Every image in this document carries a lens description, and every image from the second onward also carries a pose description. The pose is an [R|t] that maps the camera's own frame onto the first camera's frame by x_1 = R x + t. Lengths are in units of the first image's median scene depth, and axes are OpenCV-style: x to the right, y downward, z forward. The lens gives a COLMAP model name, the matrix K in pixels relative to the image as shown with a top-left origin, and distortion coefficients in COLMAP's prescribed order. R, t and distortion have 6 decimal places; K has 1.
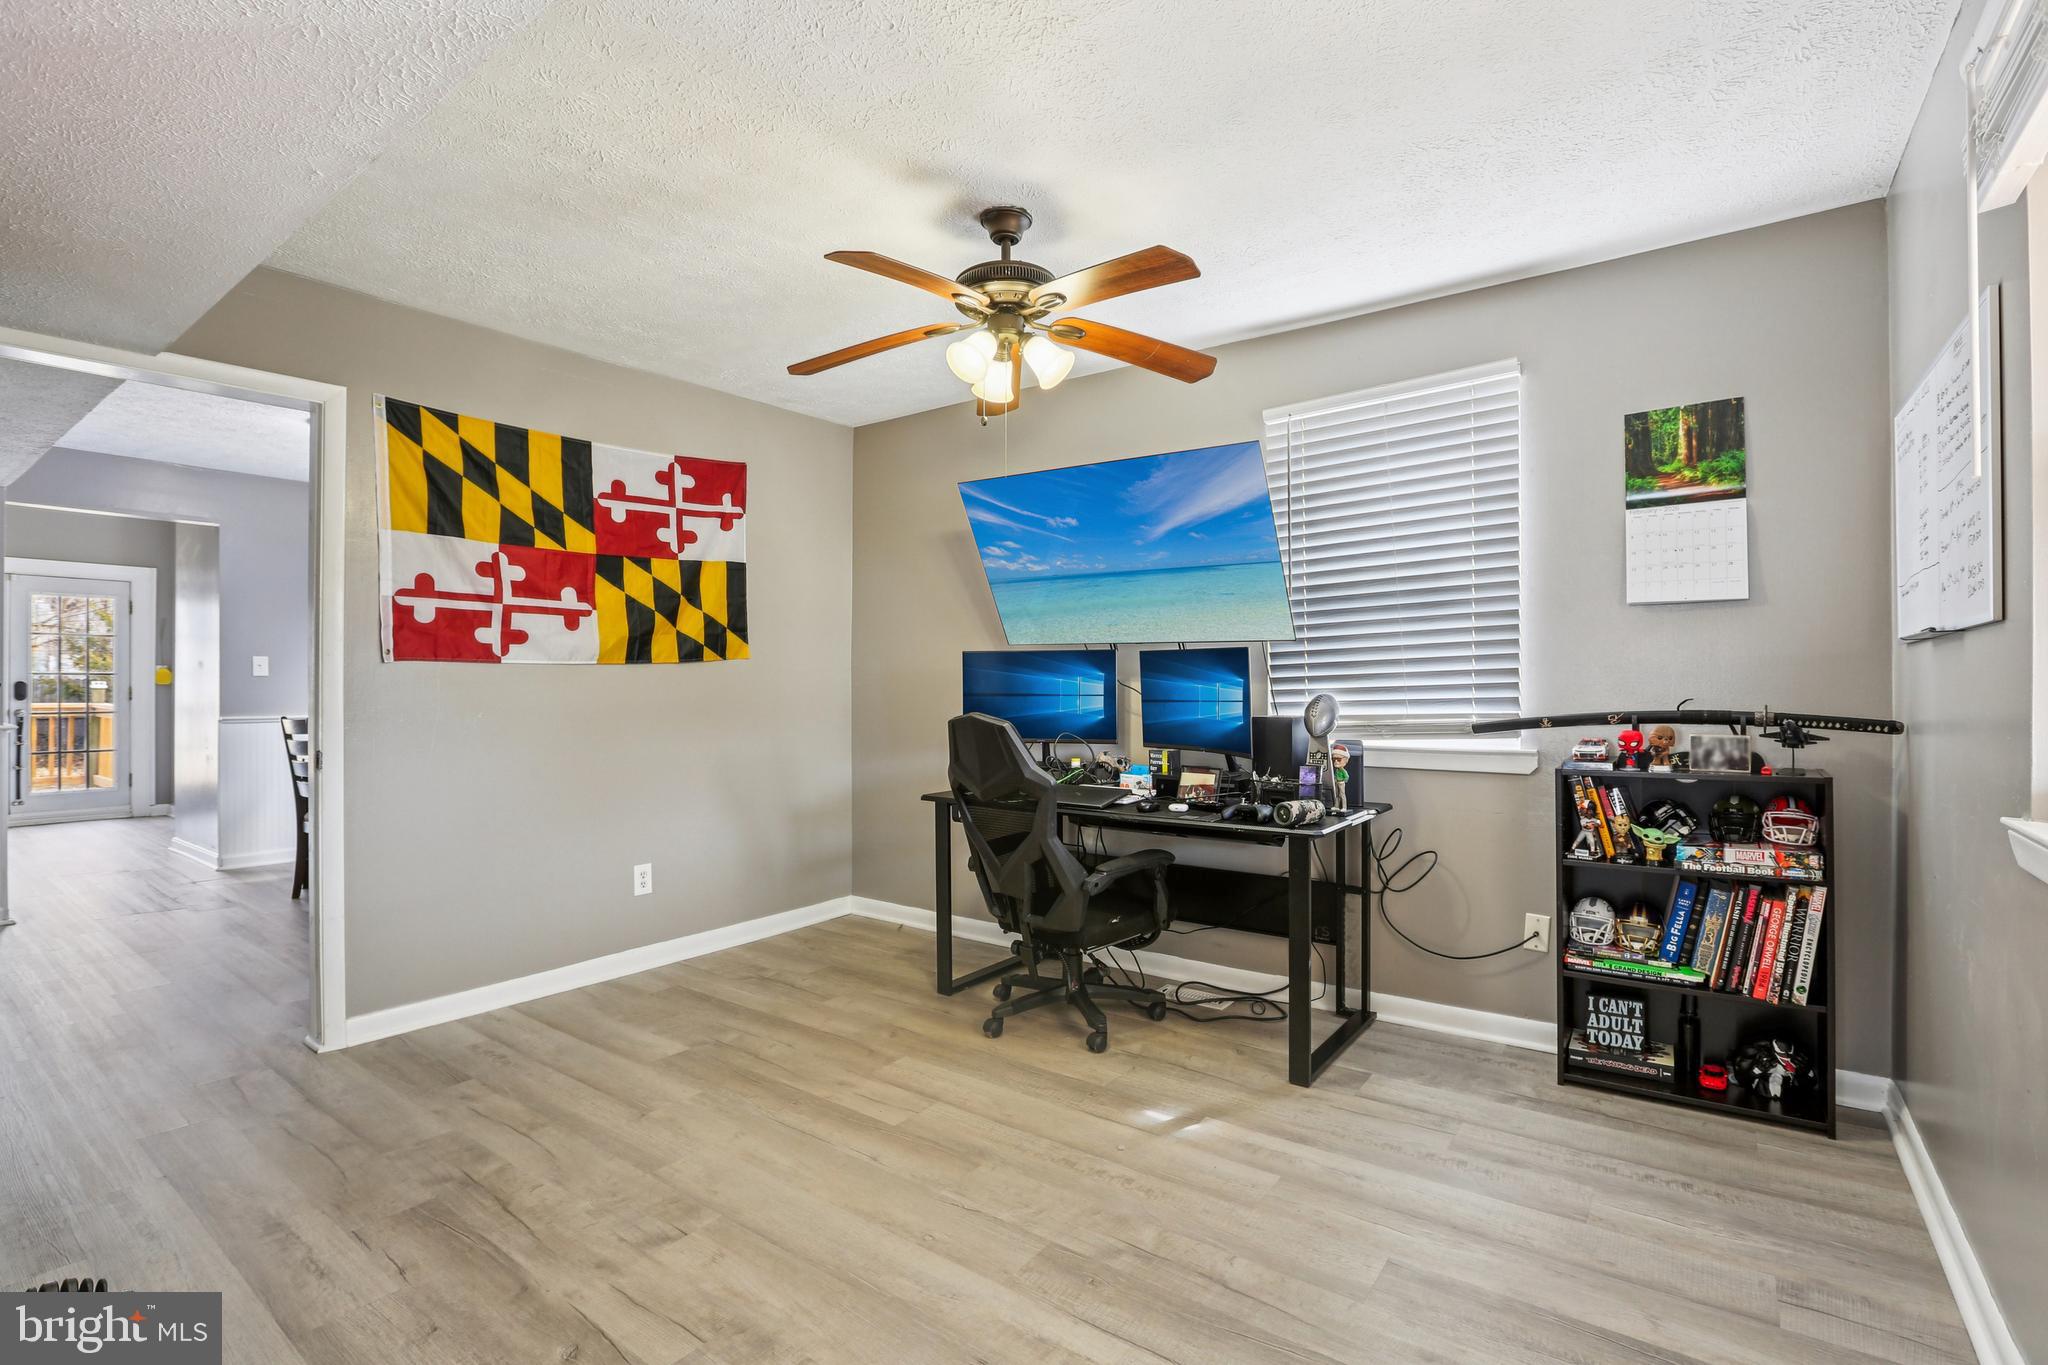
lens RADIAL K [[953.7, 0, 1032.0], [0, 953.7, 670.7], [0, 0, 1]] dist [-0.043736, 0.009947]
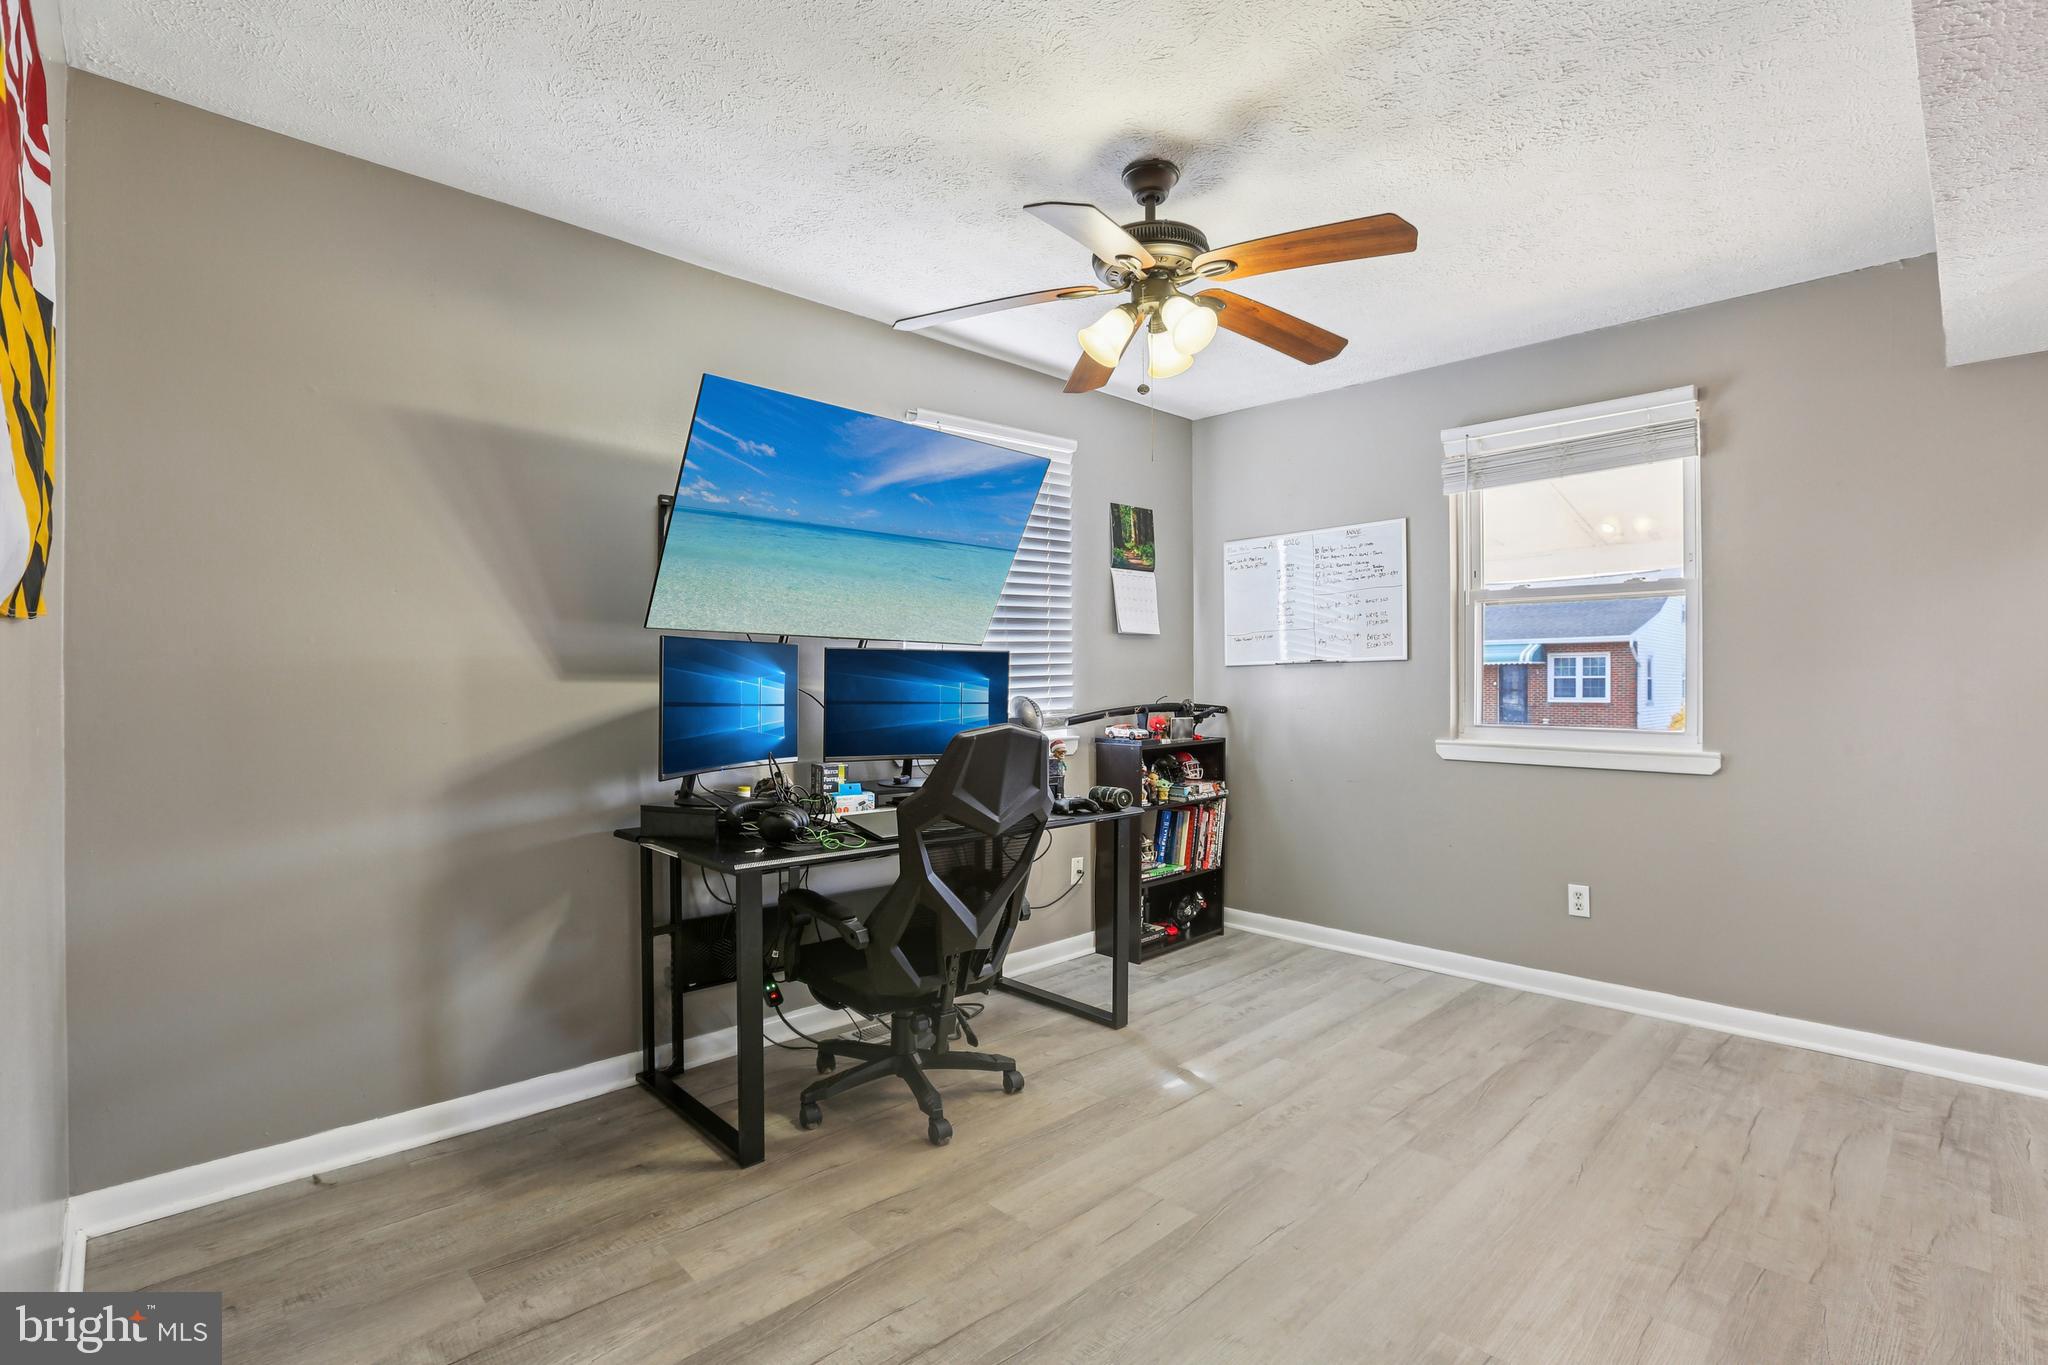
lens RADIAL K [[953.7, 0, 1030.8], [0, 953.7, 691.2], [0, 0, 1]] dist [-0.043736, 0.009947]
pose [[0.163519, -0.009850, 0.986491, -0.948116], [-0.016262, 0.999787, 0.012678, 0.004857], [-0.986406, -0.018116, 0.163324, 0.968175]]
